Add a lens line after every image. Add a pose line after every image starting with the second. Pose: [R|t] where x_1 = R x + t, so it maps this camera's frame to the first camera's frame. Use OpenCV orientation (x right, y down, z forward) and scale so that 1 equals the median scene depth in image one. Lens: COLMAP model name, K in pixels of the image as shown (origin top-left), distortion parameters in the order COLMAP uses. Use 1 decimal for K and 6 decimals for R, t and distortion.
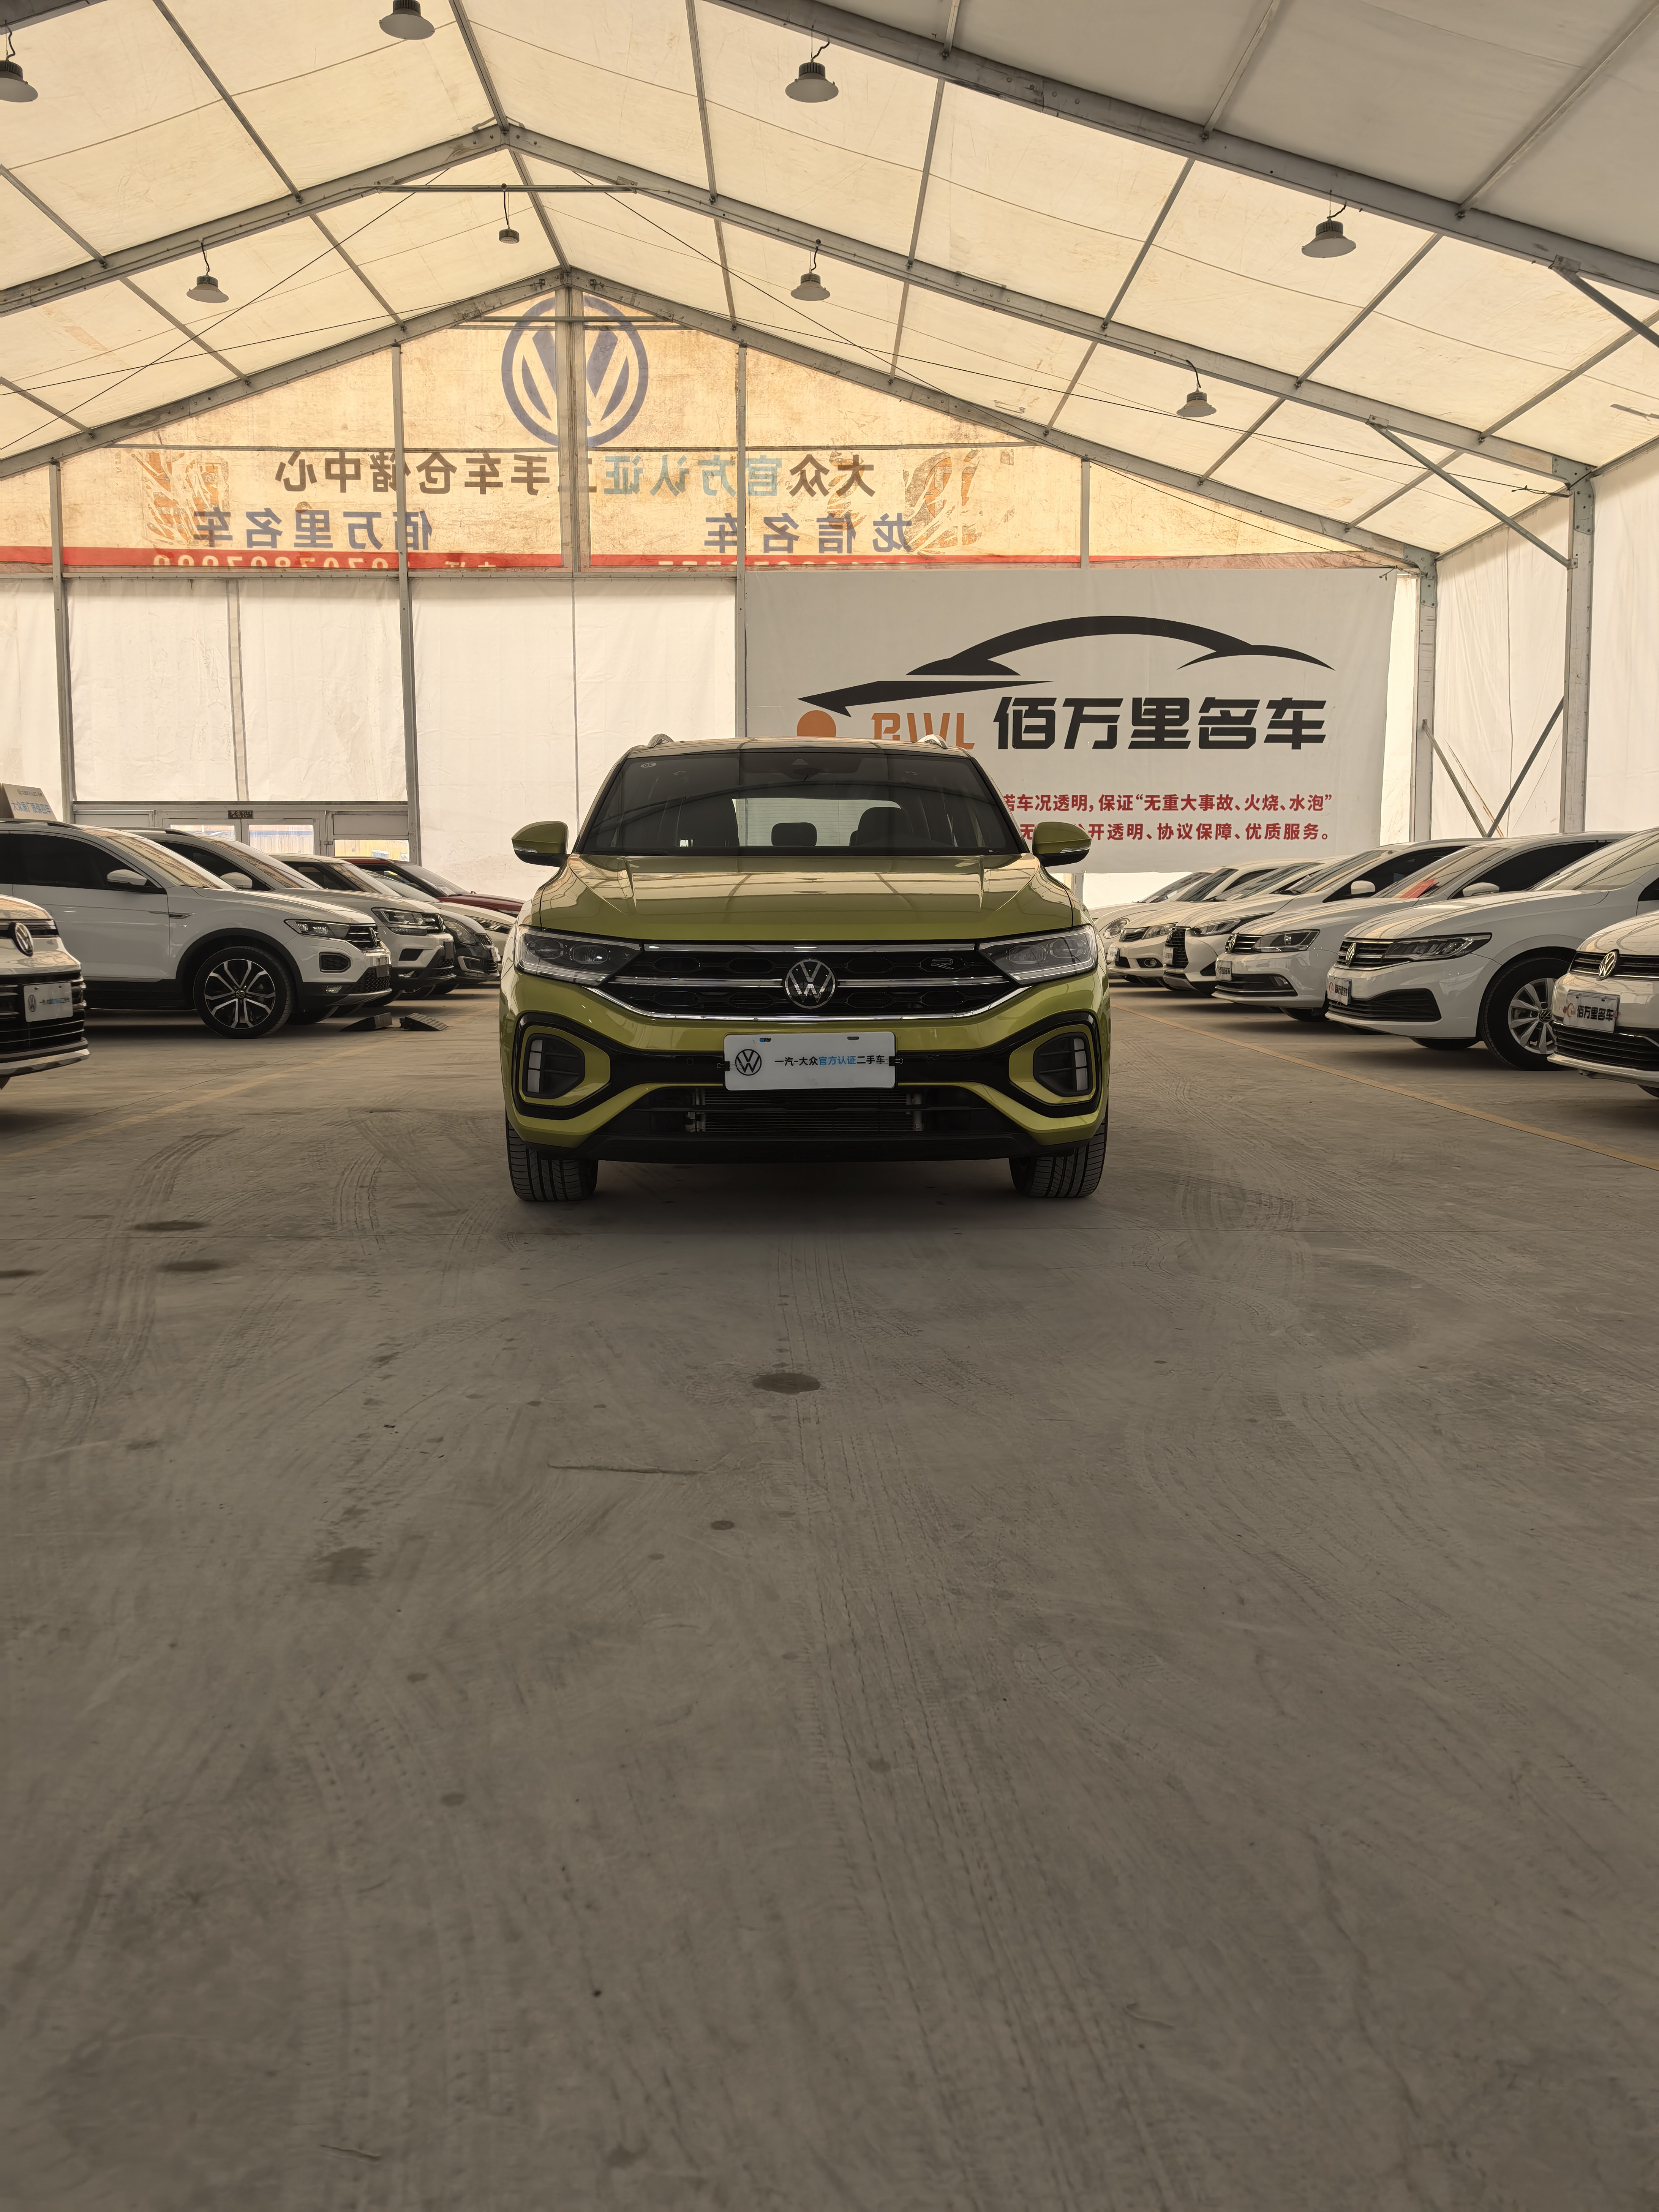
lens RADIAL K [[1798.9, 0, 814.9], [0, 1798.9, 1087.1], [0, 0, 1]] dist [0.058805, -0.078853]
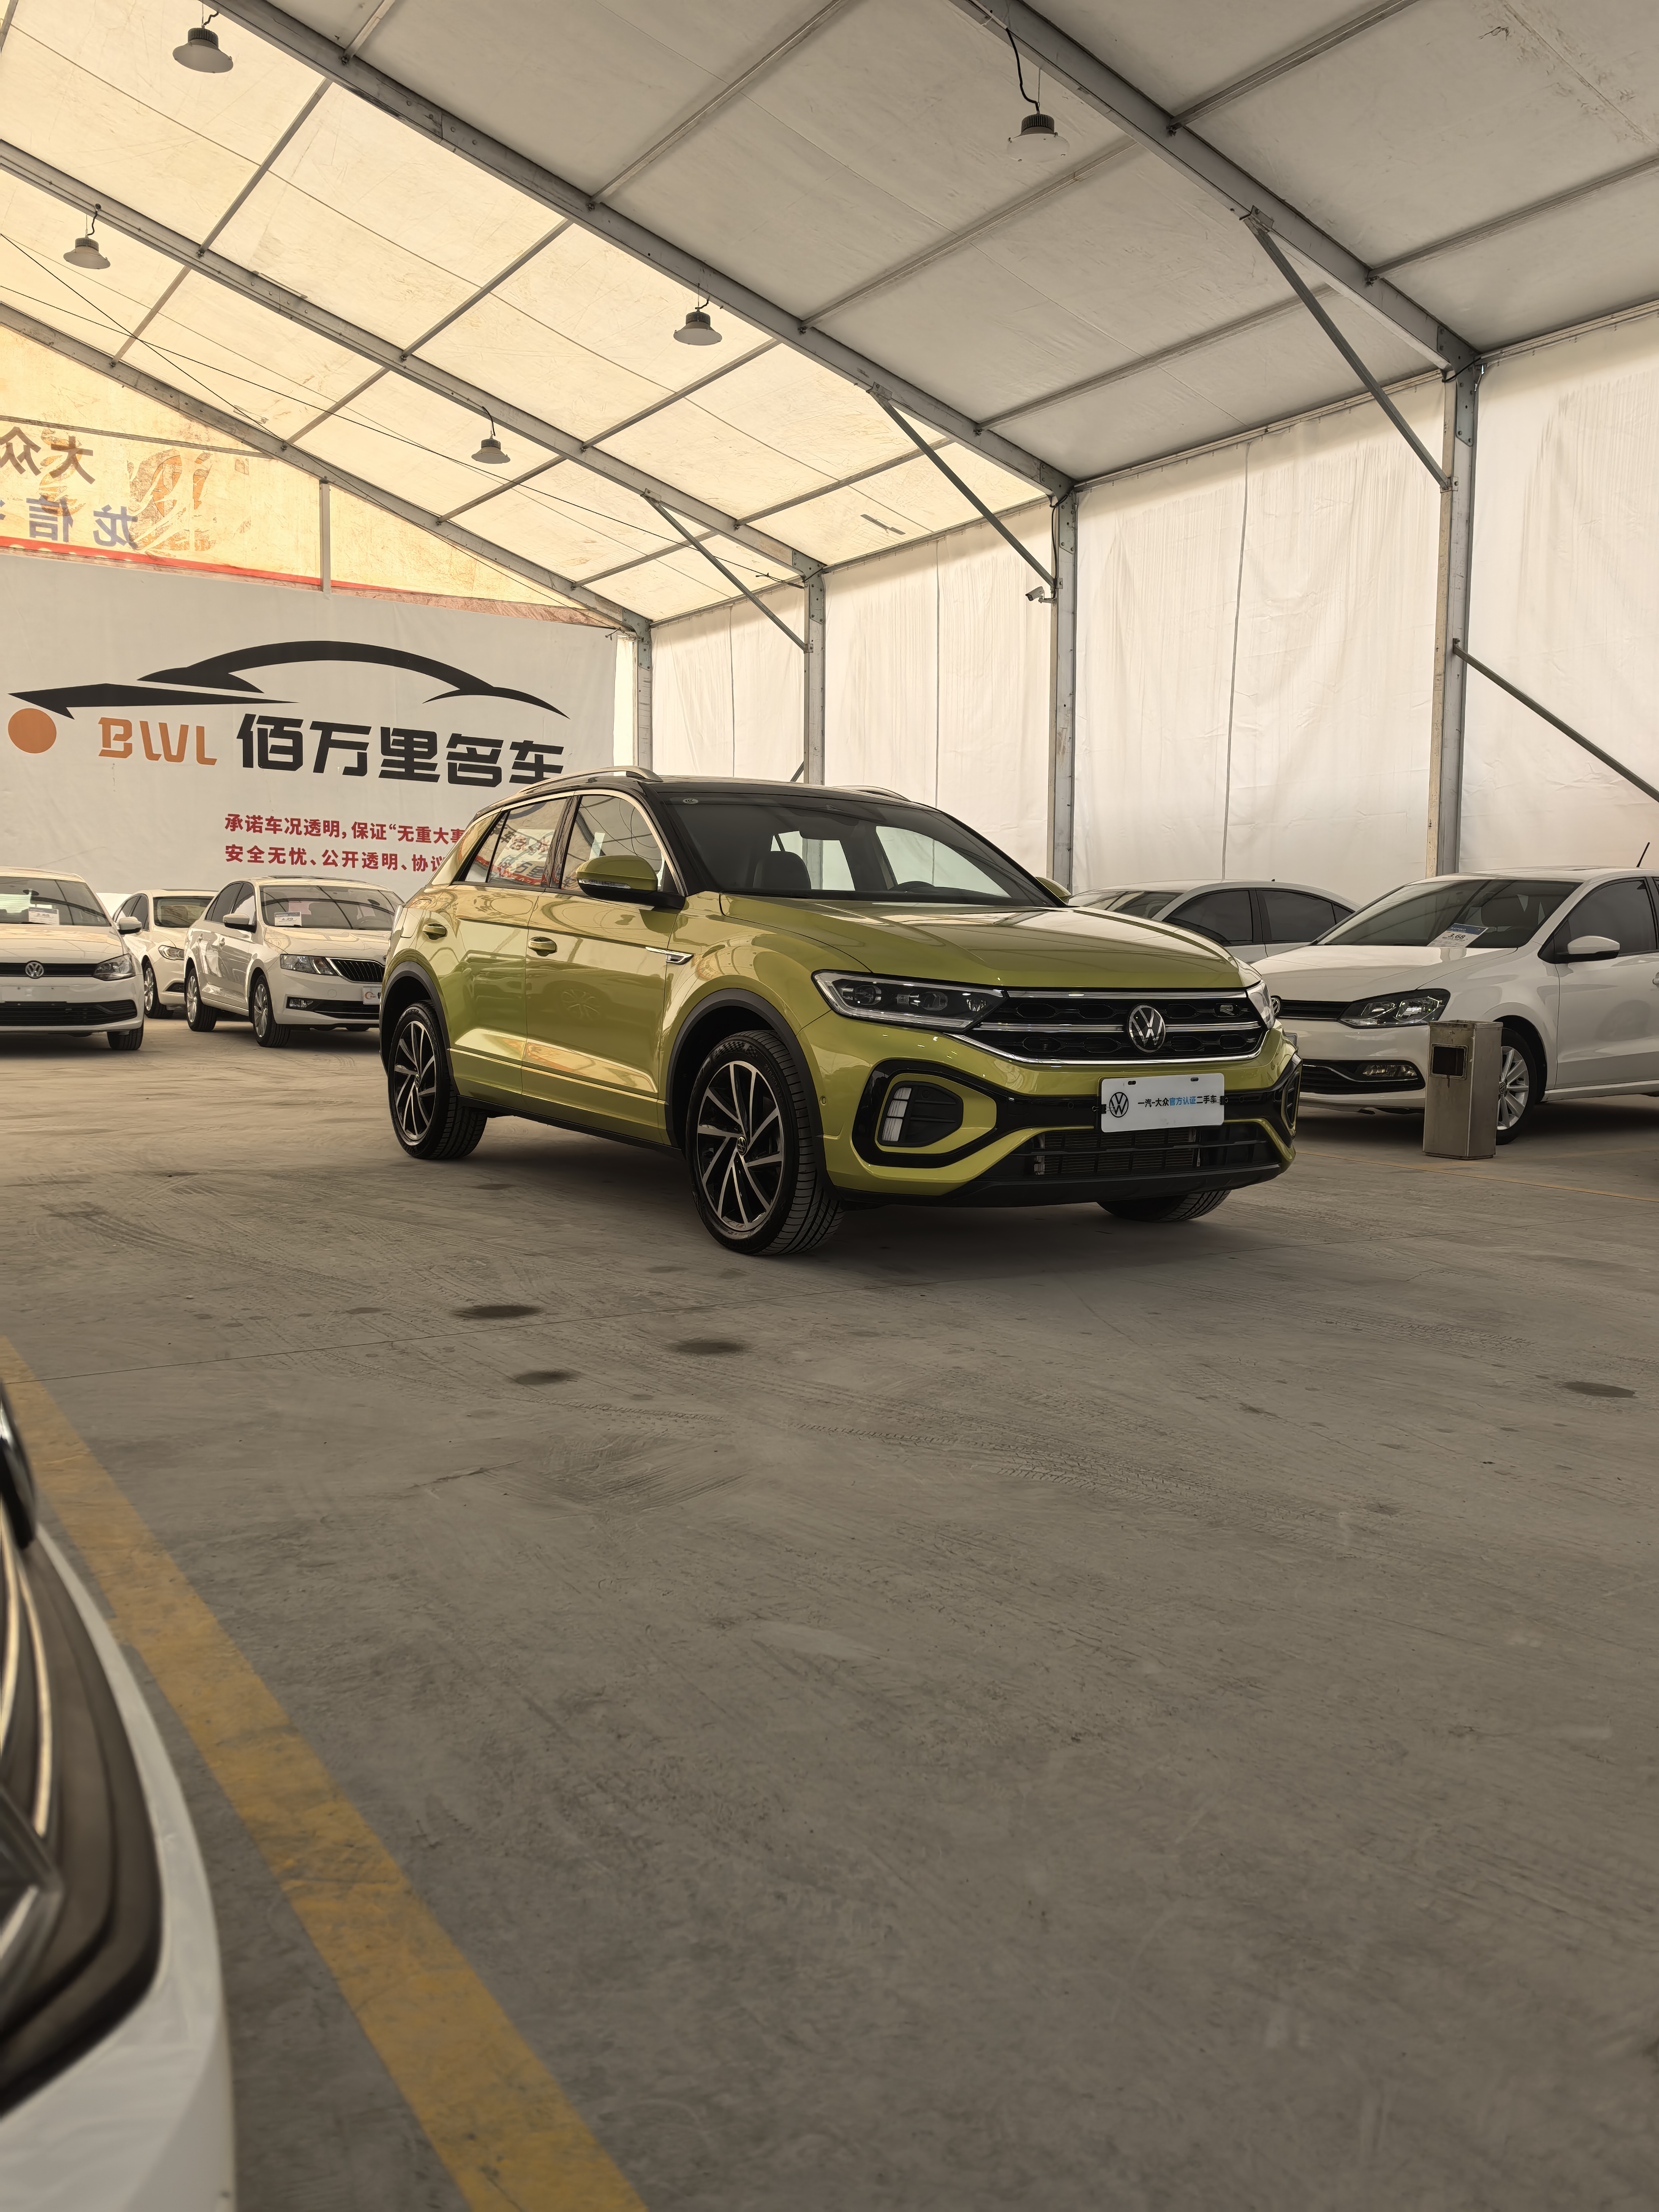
lens RADIAL K [[1779.3, 0, 794.1], [0, 1779.3, 1100.3], [0, 0, 1]] dist [0.036780, -0.064286]
pose [[0.859913, -0.021276, 0.509996, -0.133329], [0.024712, 0.999695, 0.000038, -0.003856], [-0.509841, 0.012571, 0.860177, 0.037927]]
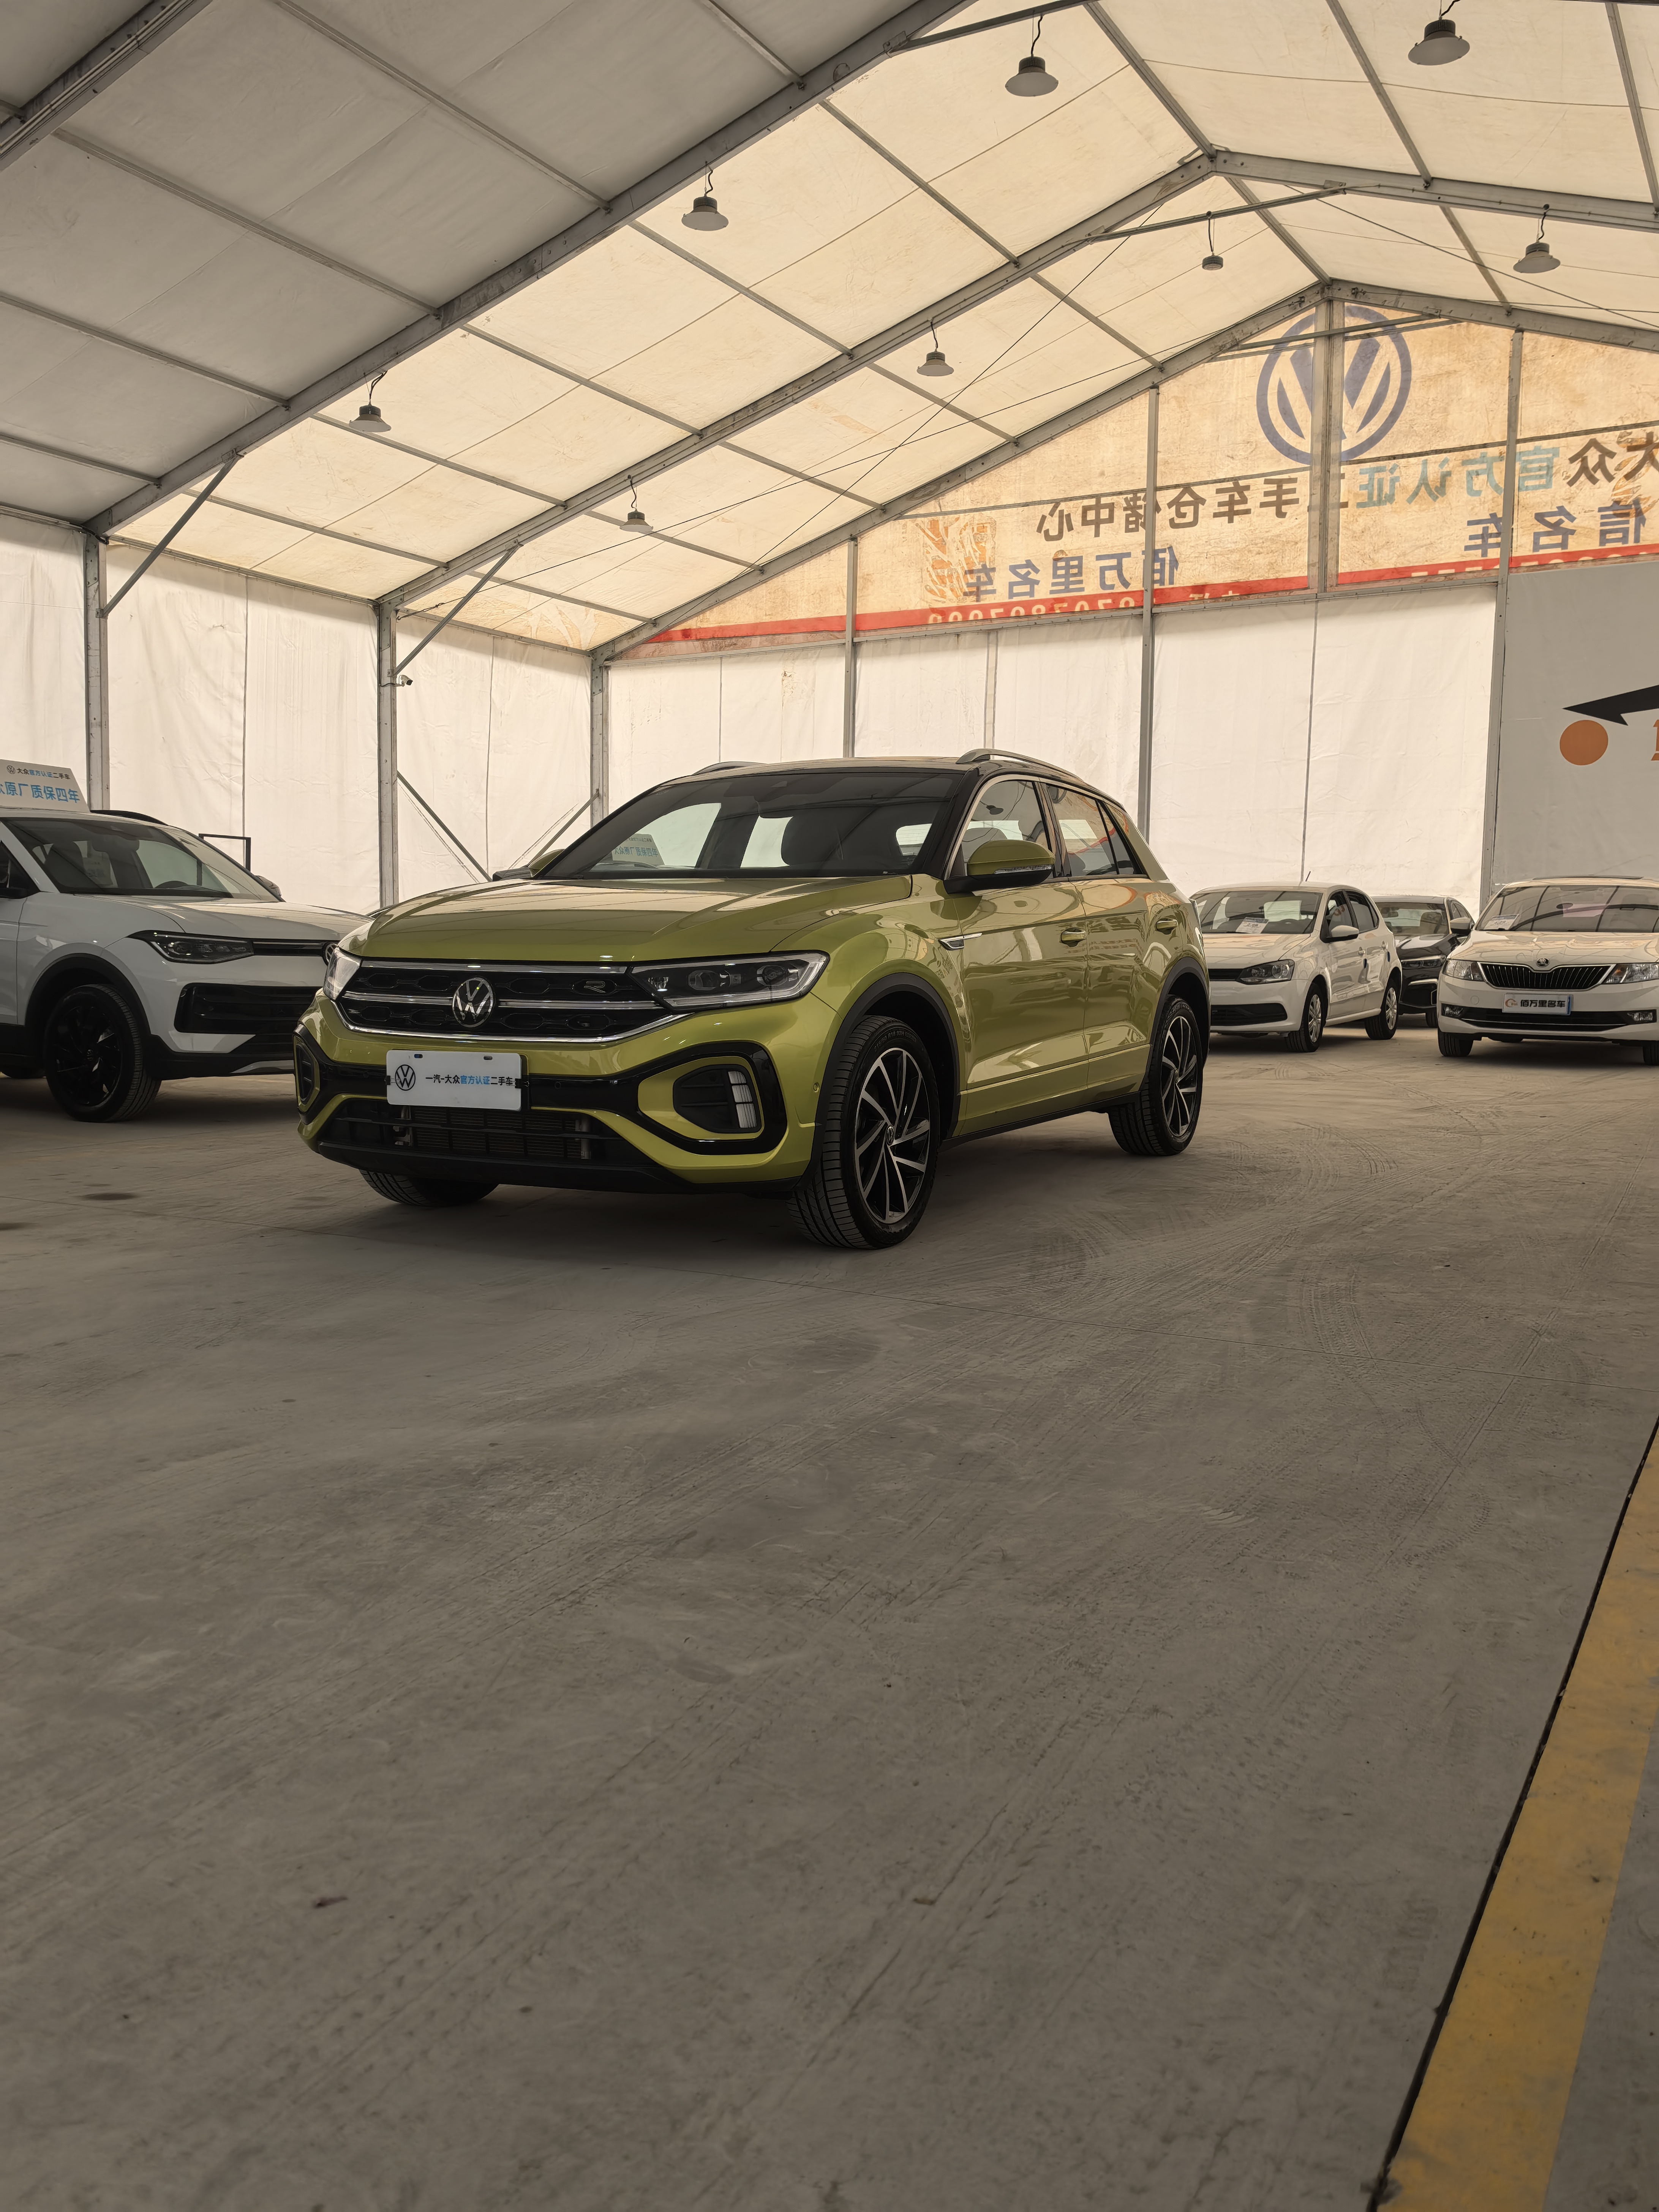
lens RADIAL K [[1779.3, 0, 794.1], [0, 1779.3, 1100.3], [0, 0, 1]] dist [0.036780, -0.064286]
pose [[0.861770, 0.054393, -0.504374, 0.121807], [-0.059562, 0.998207, 0.005881, -0.003677], [0.503790, 0.024974, 0.863465, 0.043489]]
